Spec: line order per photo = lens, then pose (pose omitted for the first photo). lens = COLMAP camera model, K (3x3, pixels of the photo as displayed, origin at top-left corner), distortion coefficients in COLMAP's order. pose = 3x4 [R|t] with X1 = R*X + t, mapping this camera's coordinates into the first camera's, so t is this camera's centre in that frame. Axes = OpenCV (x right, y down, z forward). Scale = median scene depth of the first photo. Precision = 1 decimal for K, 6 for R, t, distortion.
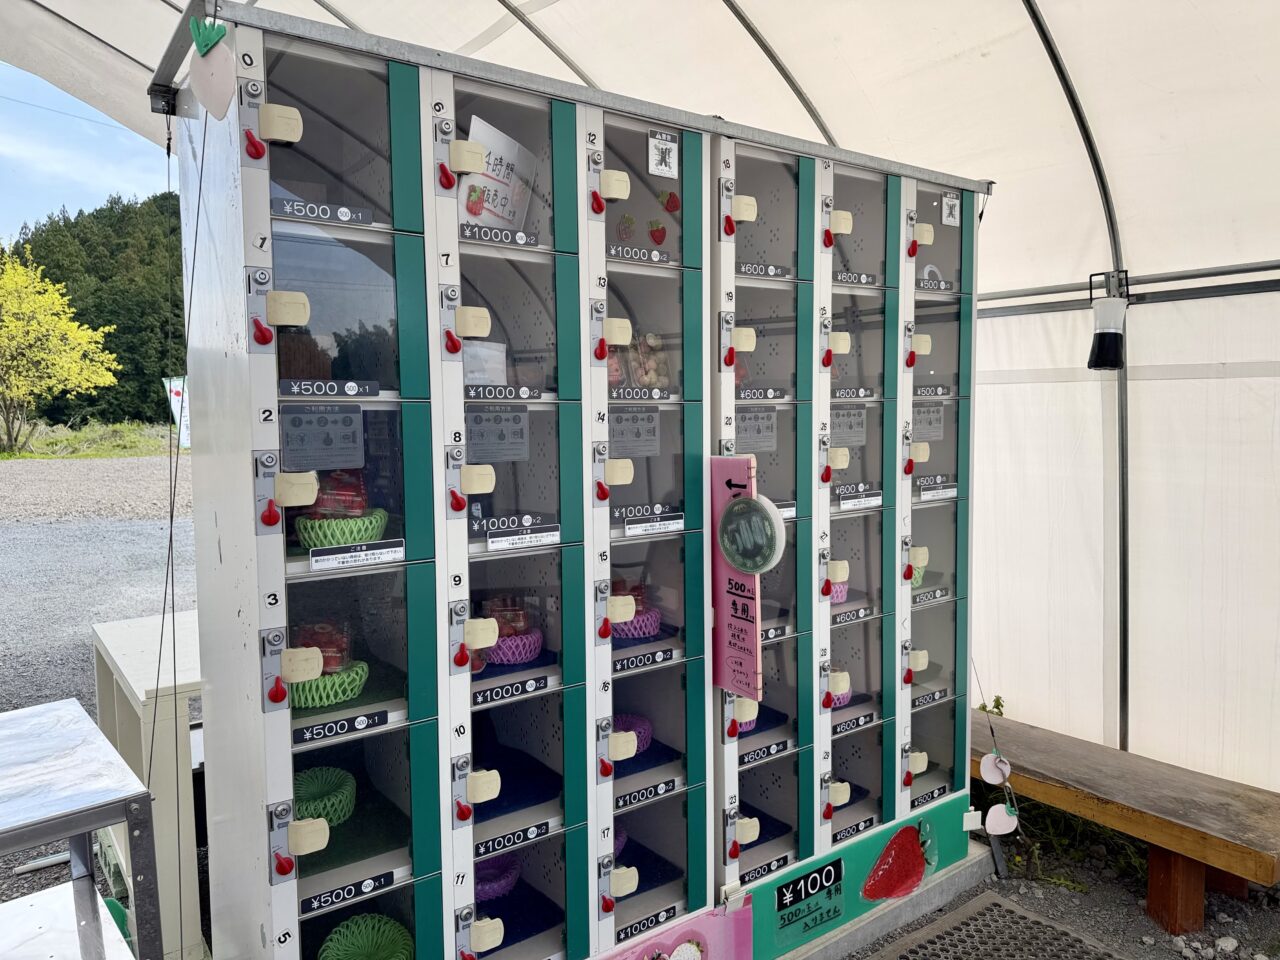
lens RADIAL K [[907.5, 0, 640.0], [0, 907.5, 480.0], [0, 0, 1]] dist [0.004697, 0.001228]
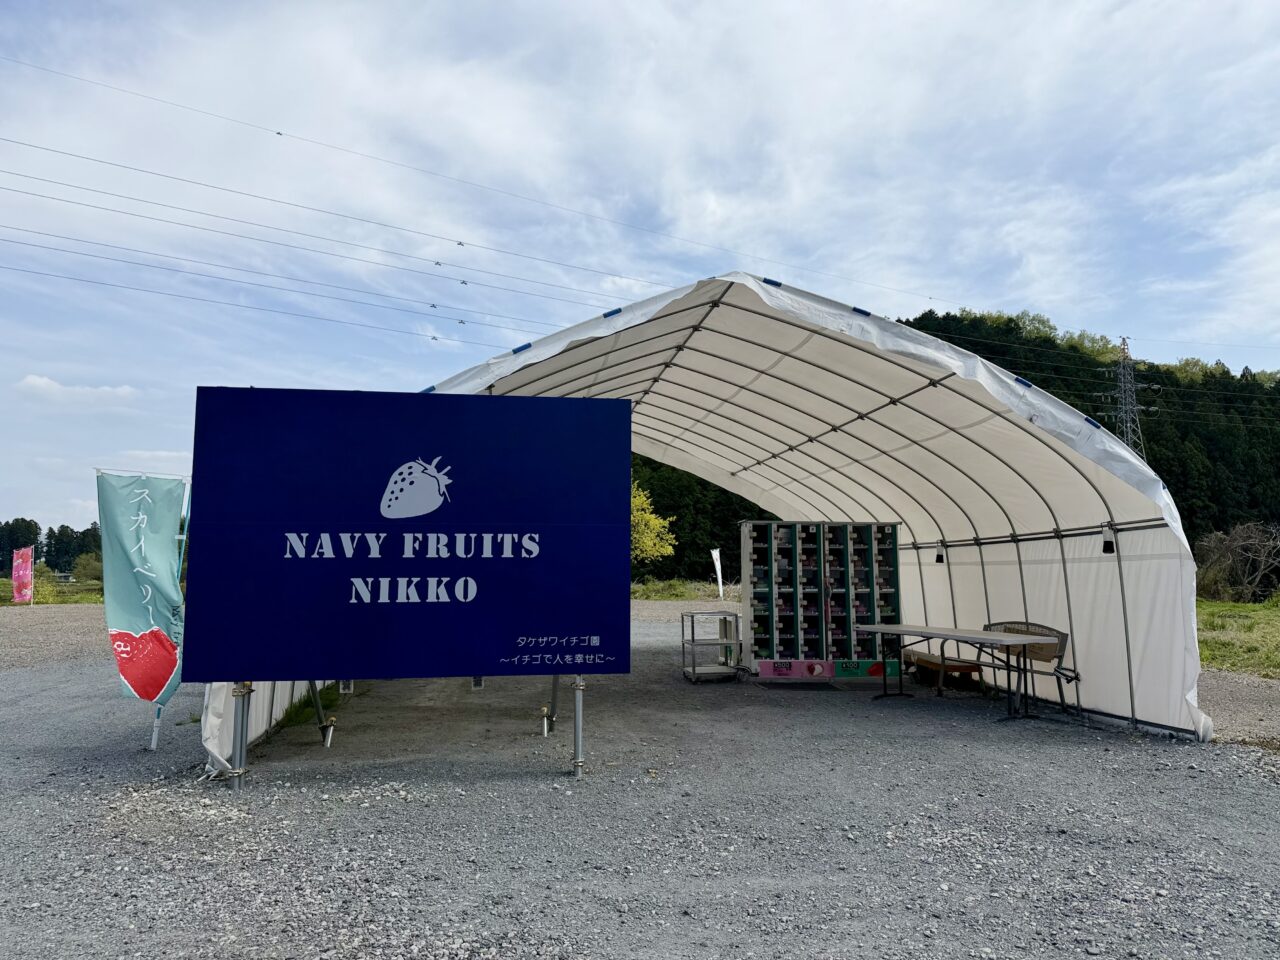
lens RADIAL K [[907.5, 0, 640.0], [0, 907.5, 480.0], [0, 0, 1]] dist [0.004697, 0.001228]
pose [[0.861770, -0.041668, -0.505586, 2.002061], [-0.049515, 0.984954, -0.165574, 0.369161], [0.504878, 0.167721, 0.846740, -4.545132]]
